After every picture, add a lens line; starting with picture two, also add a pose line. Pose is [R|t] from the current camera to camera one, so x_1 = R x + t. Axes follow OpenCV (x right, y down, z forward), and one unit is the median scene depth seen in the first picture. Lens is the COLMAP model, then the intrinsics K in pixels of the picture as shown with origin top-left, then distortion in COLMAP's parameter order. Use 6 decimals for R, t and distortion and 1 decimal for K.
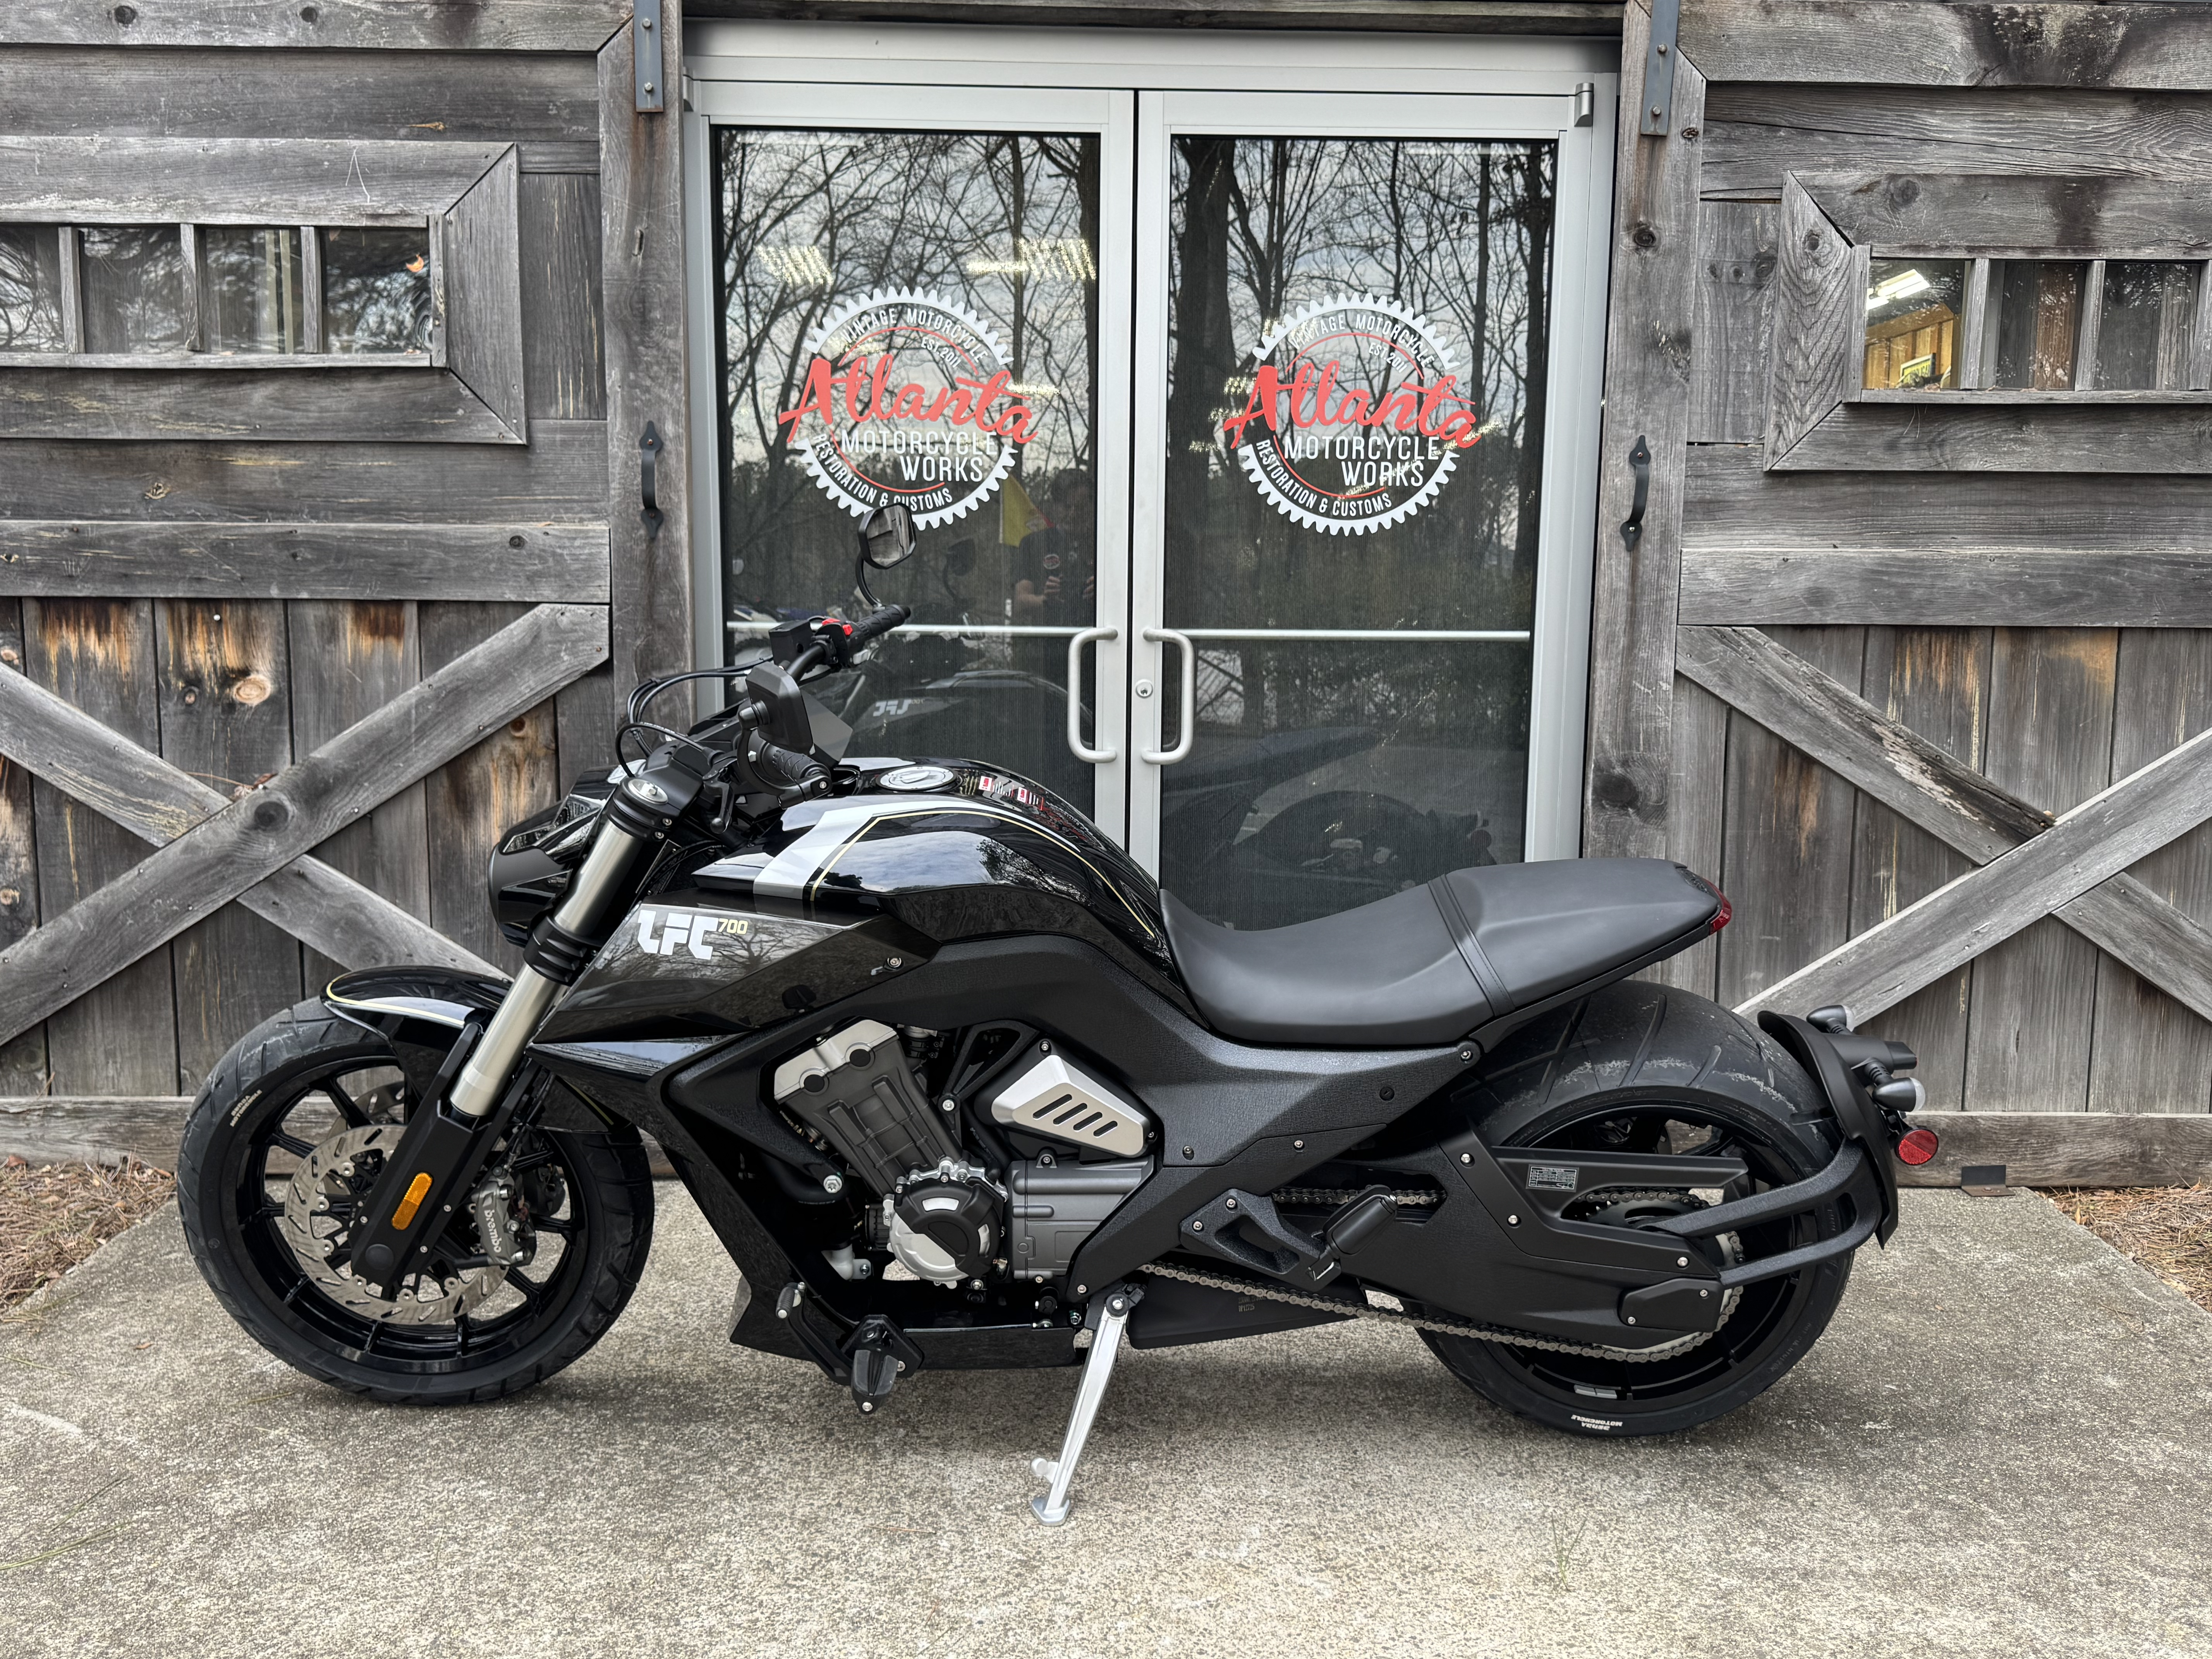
lens RADIAL K [[1865.5, 0, 1106.0], [0, 1865.5, 829.5], [0, 0, 1]] dist [0.151659, -0.310423]
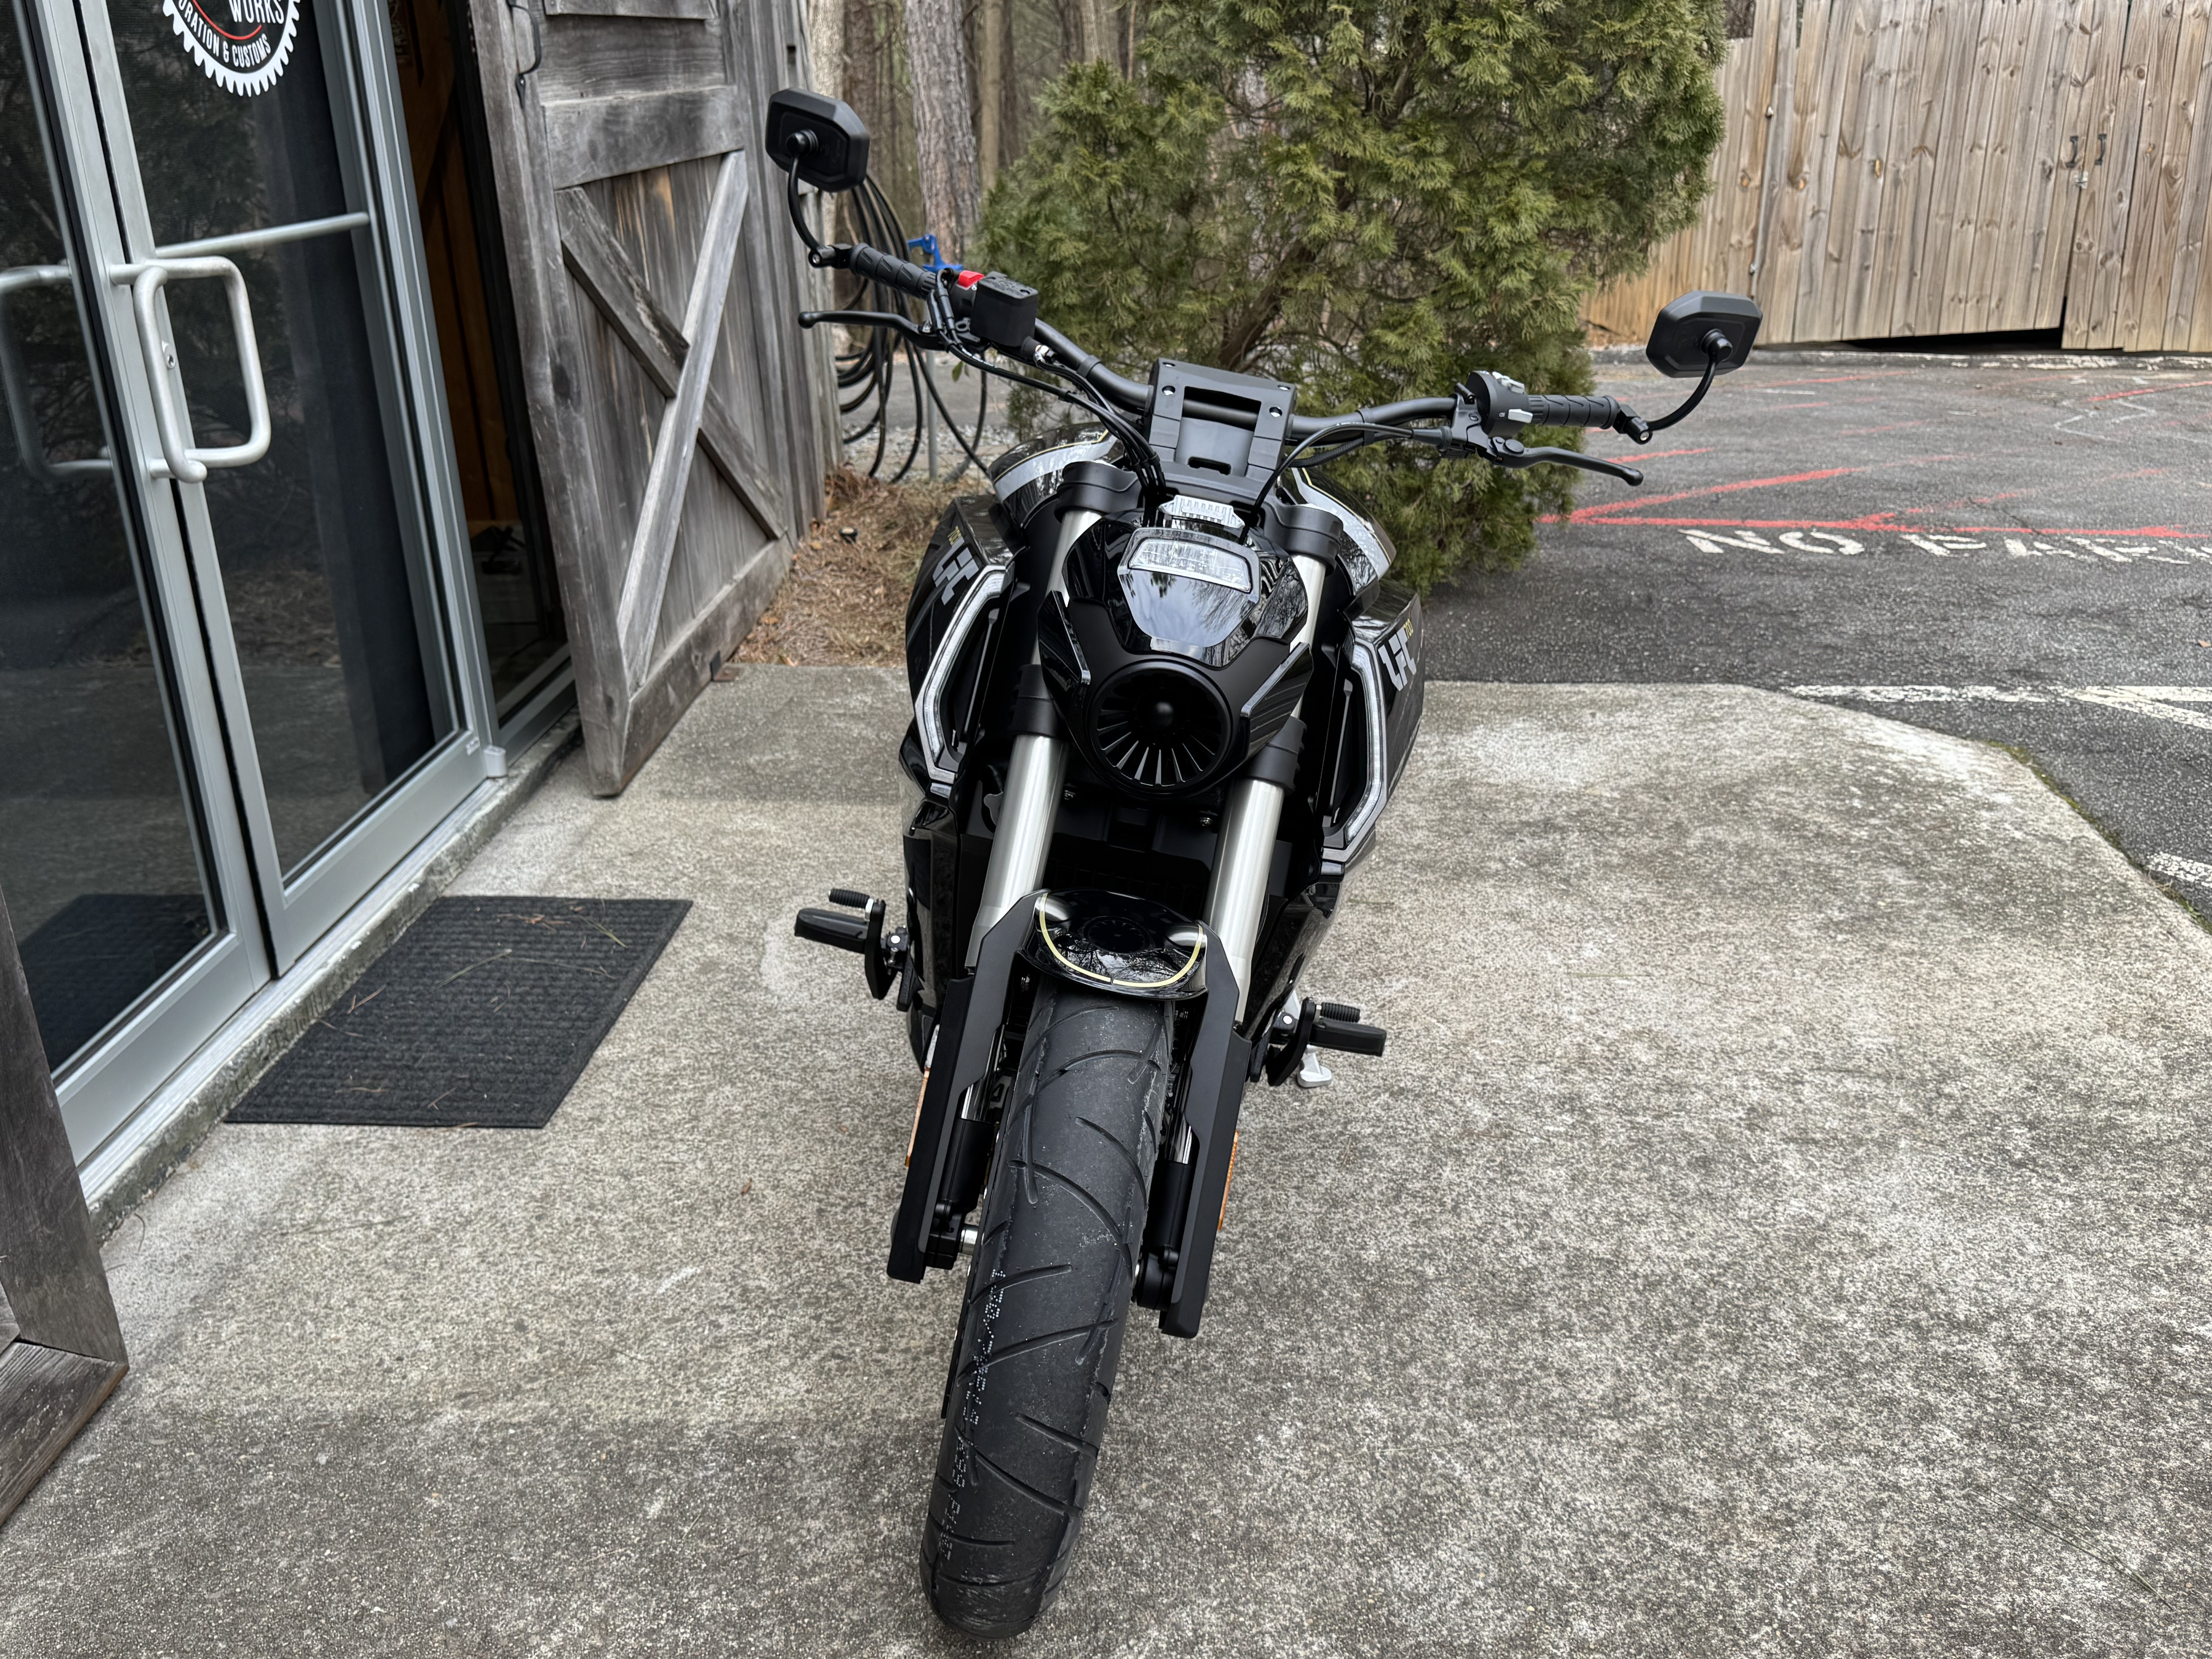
lens RADIAL K [[1865.5, 0, 1106.0], [0, 1865.5, 829.5], [0, 0, 1]] dist [0.151659, -0.310423]
pose [[0.074123, -0.390150, 0.917763, -0.675987], [0.140205, 0.915231, 0.377750, -0.138585], [-0.987344, 0.100675, 0.122541, 0.663741]]
